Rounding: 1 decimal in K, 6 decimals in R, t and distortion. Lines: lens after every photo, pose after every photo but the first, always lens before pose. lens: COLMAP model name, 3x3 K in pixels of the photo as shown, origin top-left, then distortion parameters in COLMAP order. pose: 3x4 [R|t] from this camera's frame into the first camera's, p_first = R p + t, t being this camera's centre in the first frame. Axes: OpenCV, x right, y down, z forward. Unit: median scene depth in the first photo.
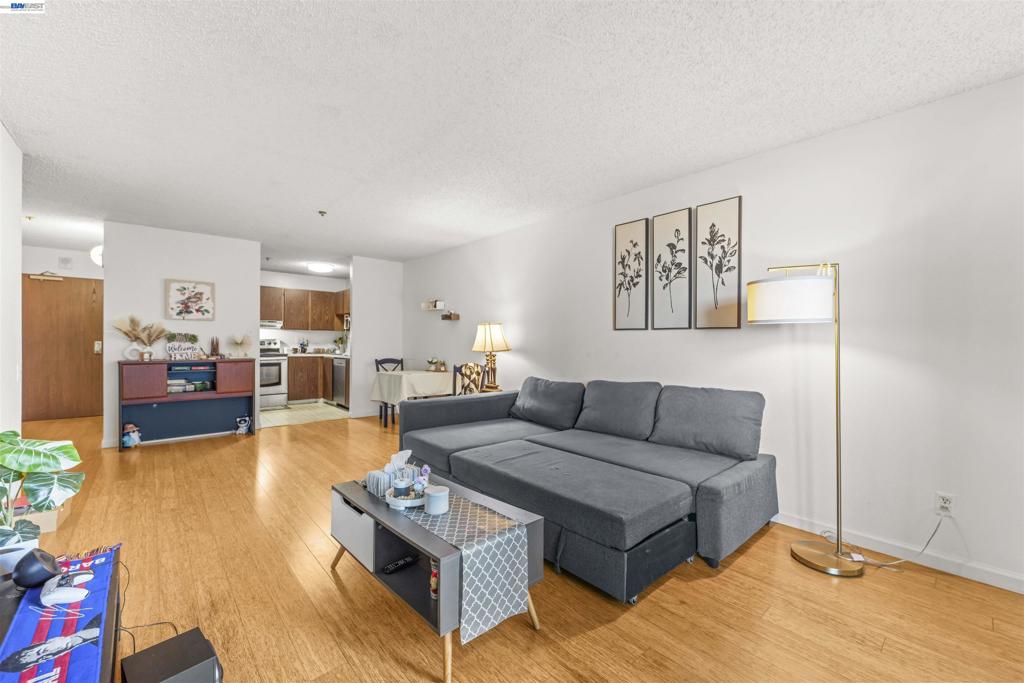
lens RADIAL K [[413.5, 0, 510.0], [0, 413.5, 343.8], [0, 0, 1]] dist [-0.001325, -0.000010]
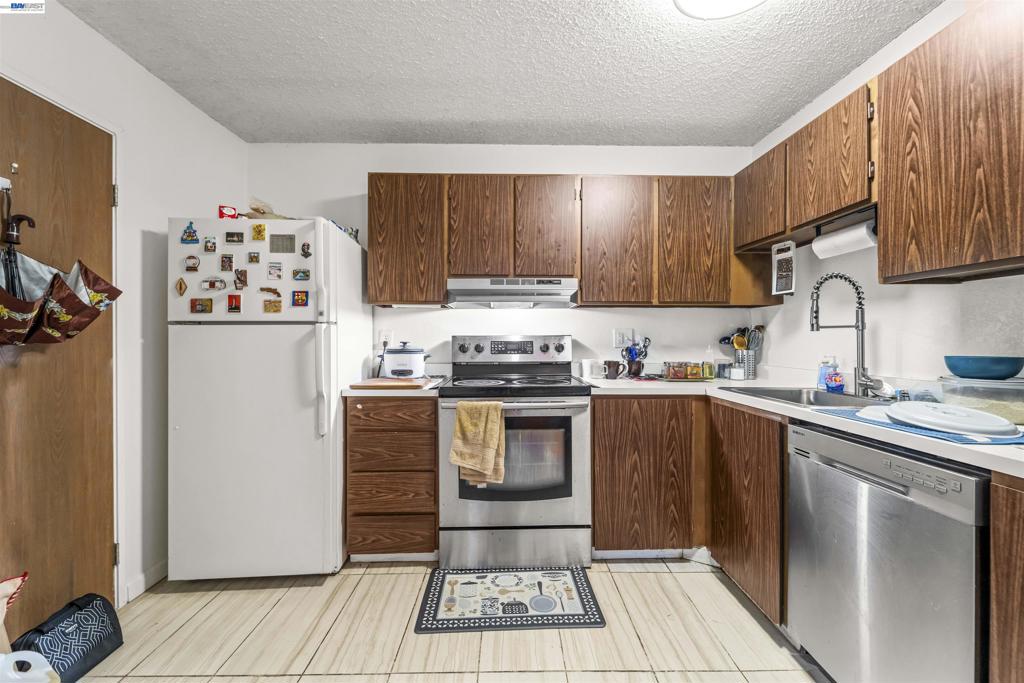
lens RADIAL K [[413.5, 0, 511.0], [0, 413.5, 339.8], [0, 0, 1]] dist [-0.001325, -0.000010]
pose [[0.770791, -0.007080, -0.637049, -0.397815], [0.006629, 0.999973, -0.003092, -0.007422], [0.637054, -0.001840, 0.770817, 0.742419]]
